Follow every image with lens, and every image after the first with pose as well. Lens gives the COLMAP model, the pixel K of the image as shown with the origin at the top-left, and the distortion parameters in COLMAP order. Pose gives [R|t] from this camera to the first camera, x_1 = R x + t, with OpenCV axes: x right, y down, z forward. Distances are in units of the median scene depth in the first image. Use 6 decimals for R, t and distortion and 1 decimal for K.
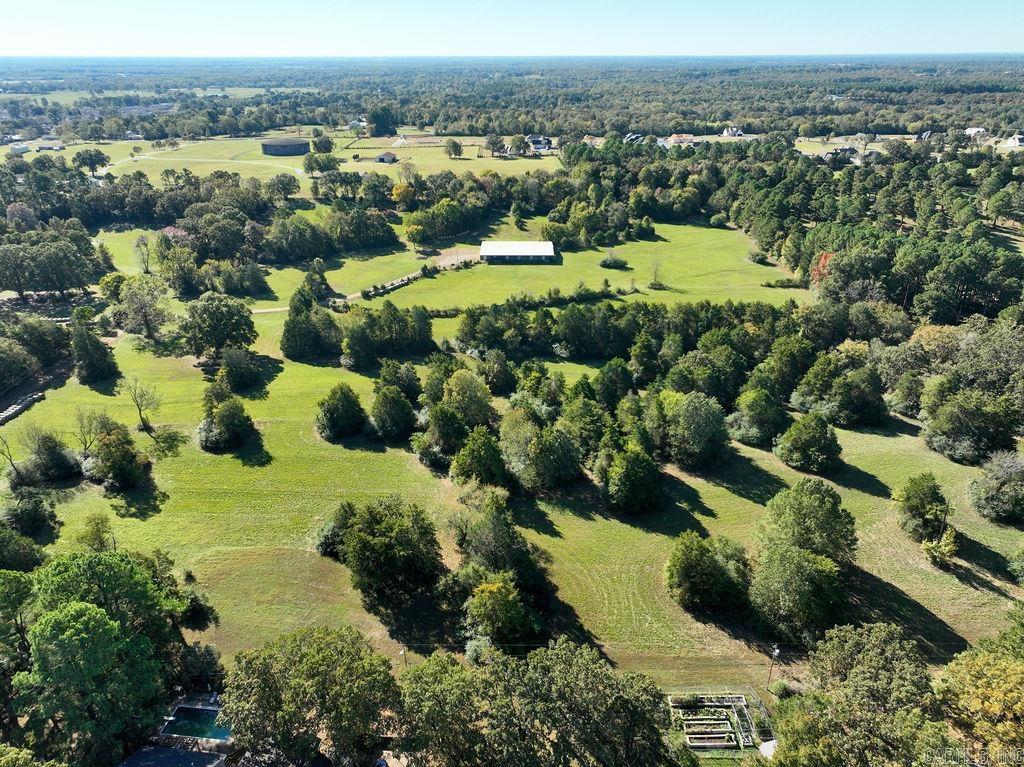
lens RADIAL K [[717.7, 0, 512.0], [0, 717.7, 383.5], [0, 0, 1]] dist [0.004586, 0.006786]
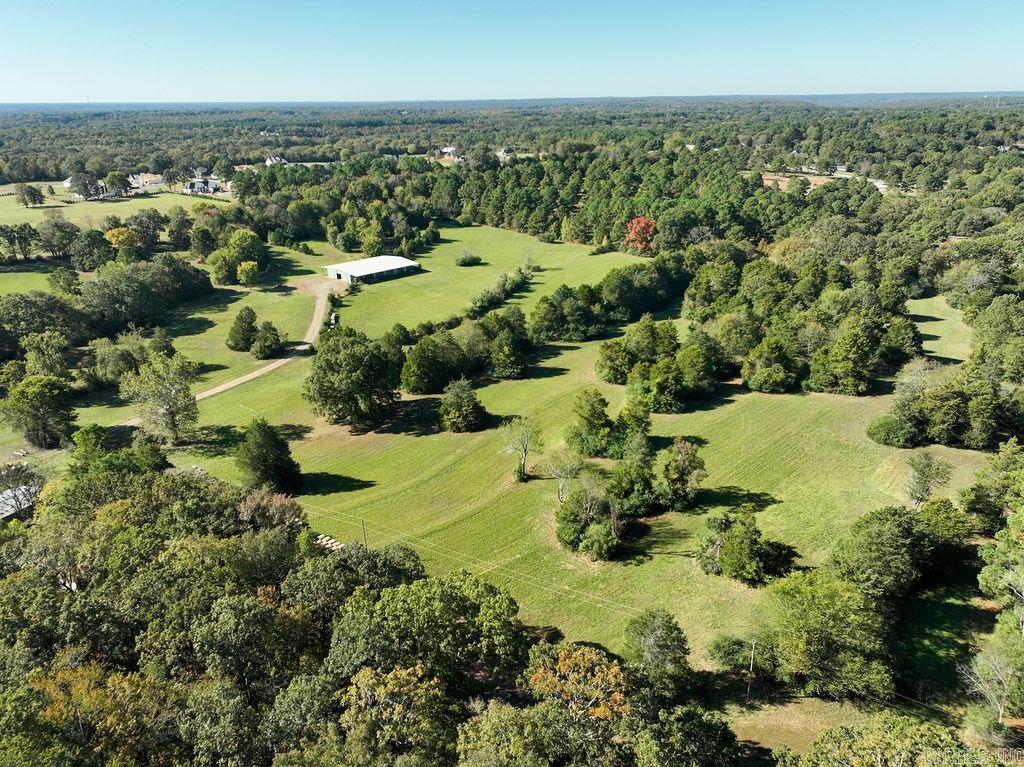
lens RADIAL K [[717.7, 0, 512.0], [0, 717.7, 383.5], [0, 0, 1]] dist [0.004586, 0.006786]
pose [[0.676635, -0.273583, 0.683606, -0.514830], [0.311547, 0.947585, 0.070859, -0.048329], [-0.667161, 0.165030, 0.726403, 0.207648]]
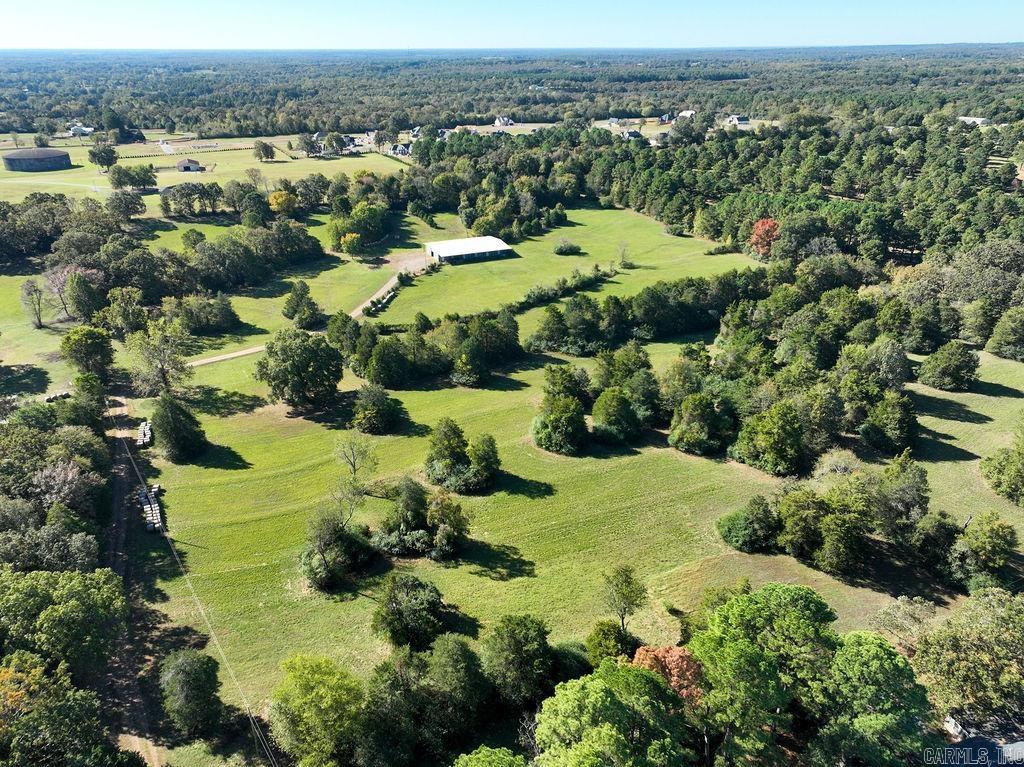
lens RADIAL K [[717.7, 0, 512.0], [0, 717.7, 383.5], [0, 0, 1]] dist [0.004586, 0.006786]
pose [[0.906897, -0.179623, 0.381148, -0.321474], [0.176760, 0.983322, 0.042829, -0.032897], [-0.382484, 0.028530, 0.923521, 0.073084]]
